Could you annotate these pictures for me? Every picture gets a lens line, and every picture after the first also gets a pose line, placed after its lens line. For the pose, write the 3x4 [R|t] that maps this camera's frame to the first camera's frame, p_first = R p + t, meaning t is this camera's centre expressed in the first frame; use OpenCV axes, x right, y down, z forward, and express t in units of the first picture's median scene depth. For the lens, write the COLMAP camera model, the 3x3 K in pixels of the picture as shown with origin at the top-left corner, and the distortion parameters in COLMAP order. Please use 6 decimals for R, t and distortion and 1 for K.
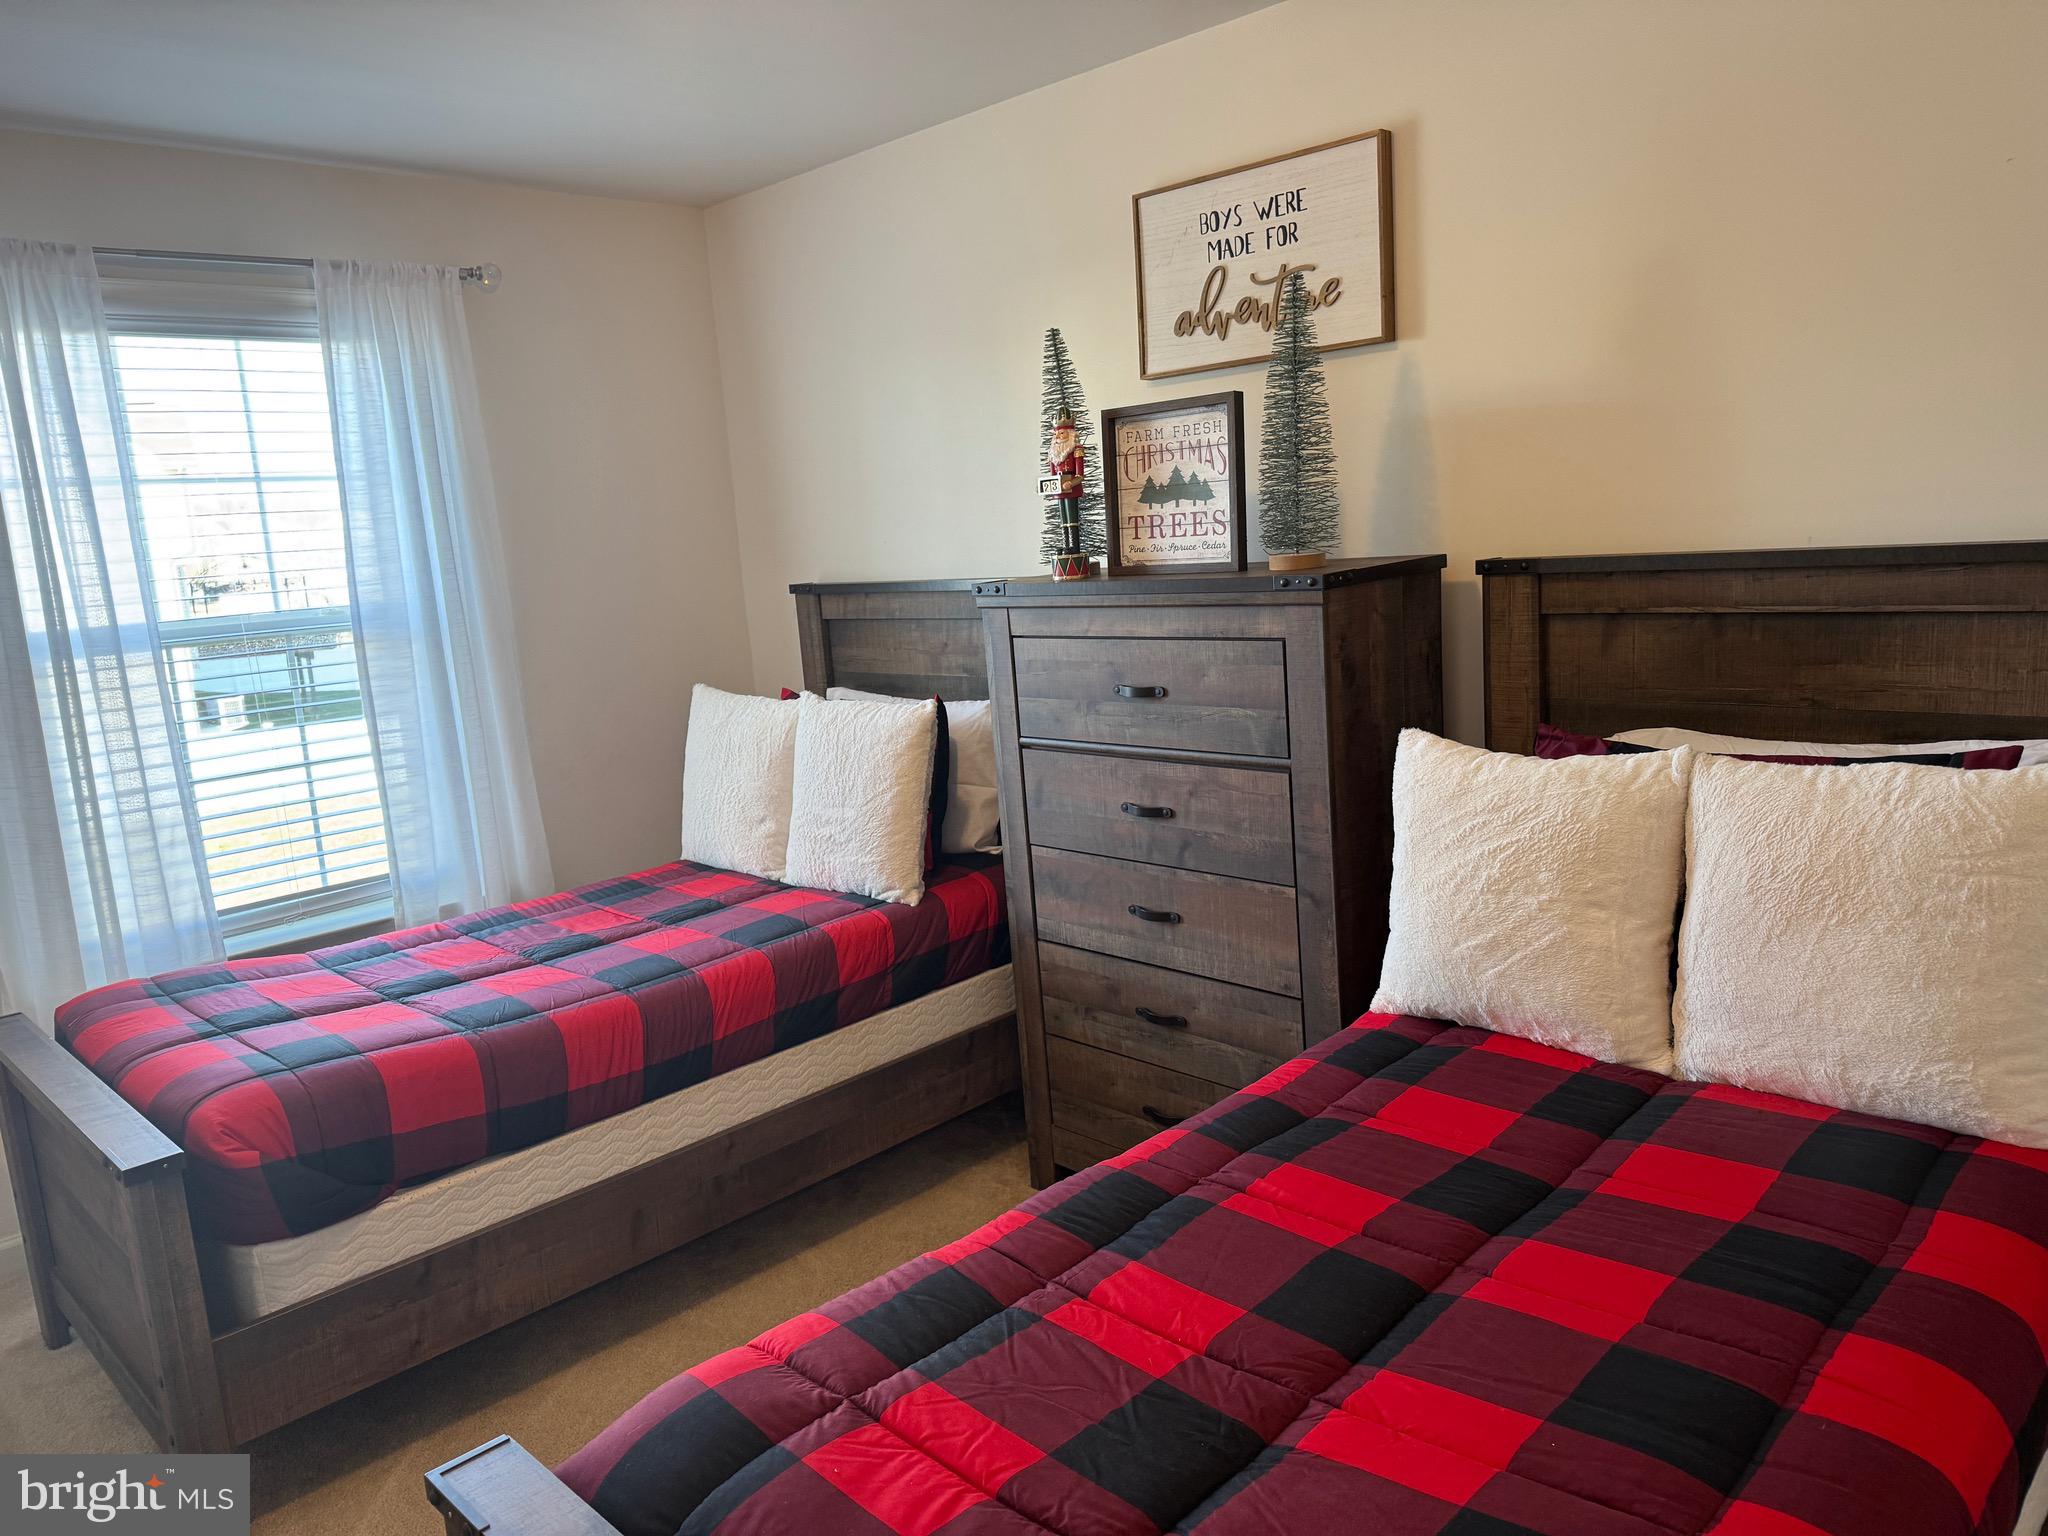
lens RADIAL K [[1424.6, 0, 1024.0], [0, 1424.6, 768.0], [0, 0, 1]] dist [0.048104, -0.057762]
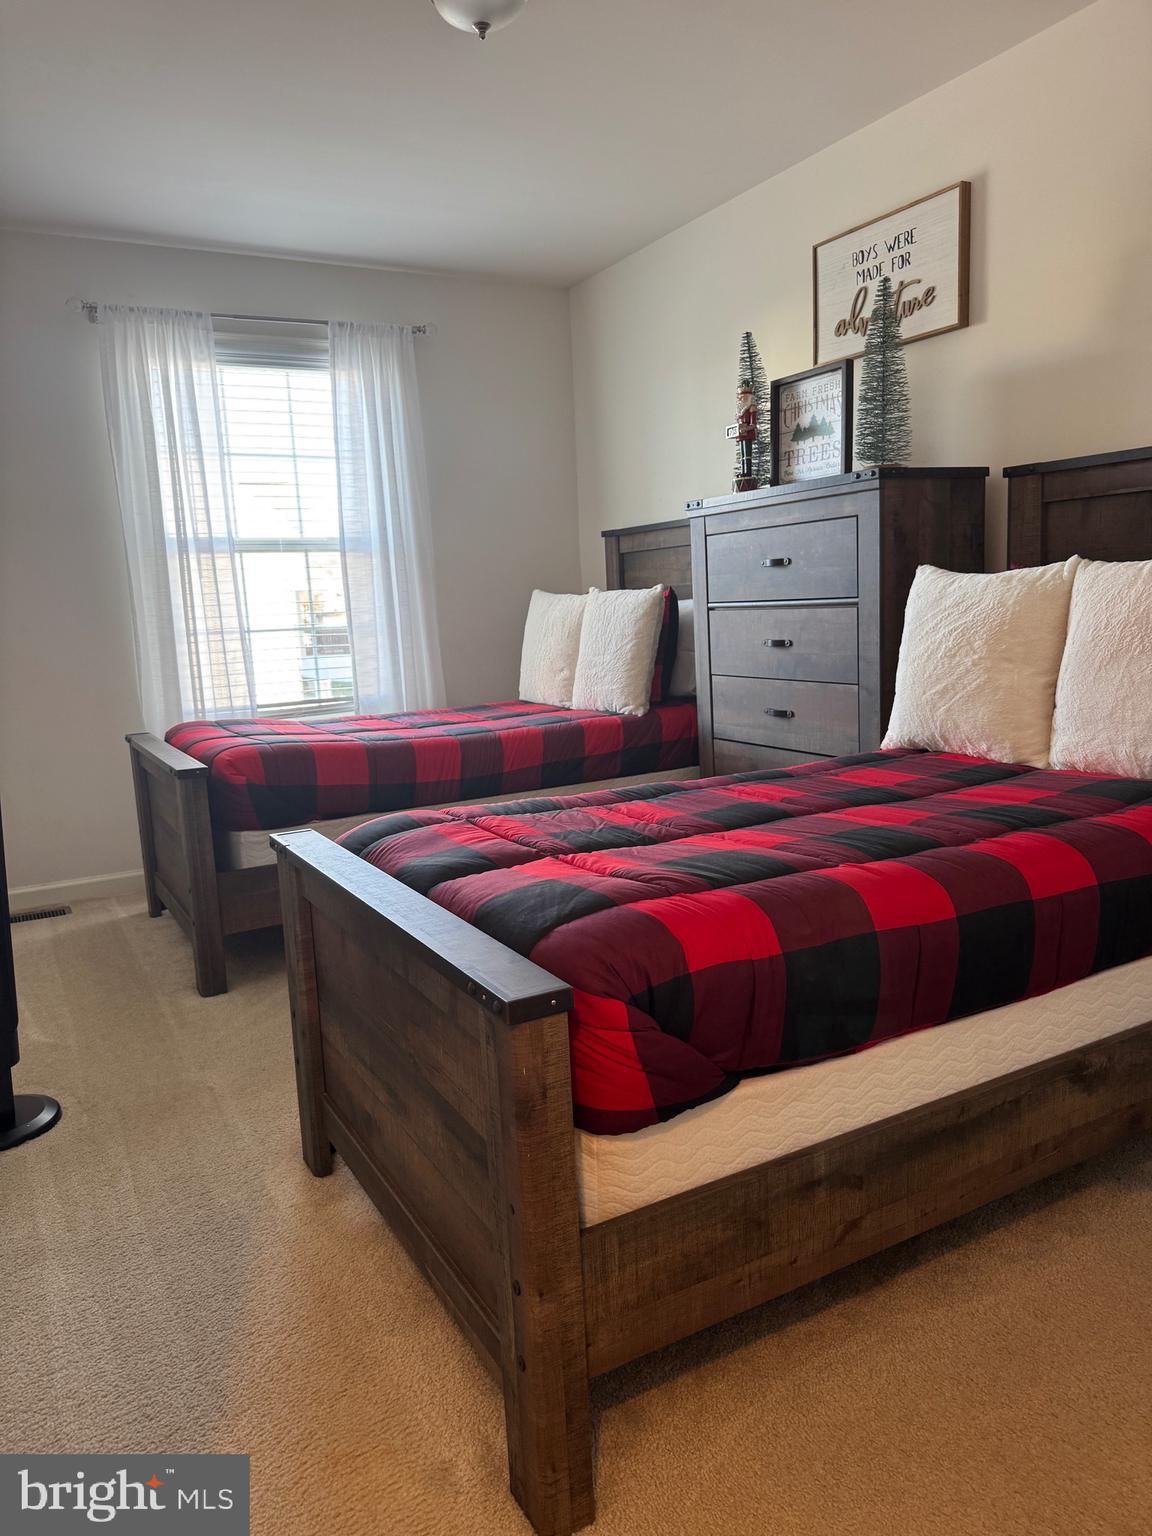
lens RADIAL K [[1085.2, 0, 578.6], [0, 1085.2, 814.2], [0, 0, 1]] dist [0.106855, -0.268636]
pose [[0.959255, 0.076297, -0.272045, 0.211828], [-0.068706, 0.996938, 0.037333, 0.181403], [0.274060, -0.017121, 0.961560, -0.190807]]
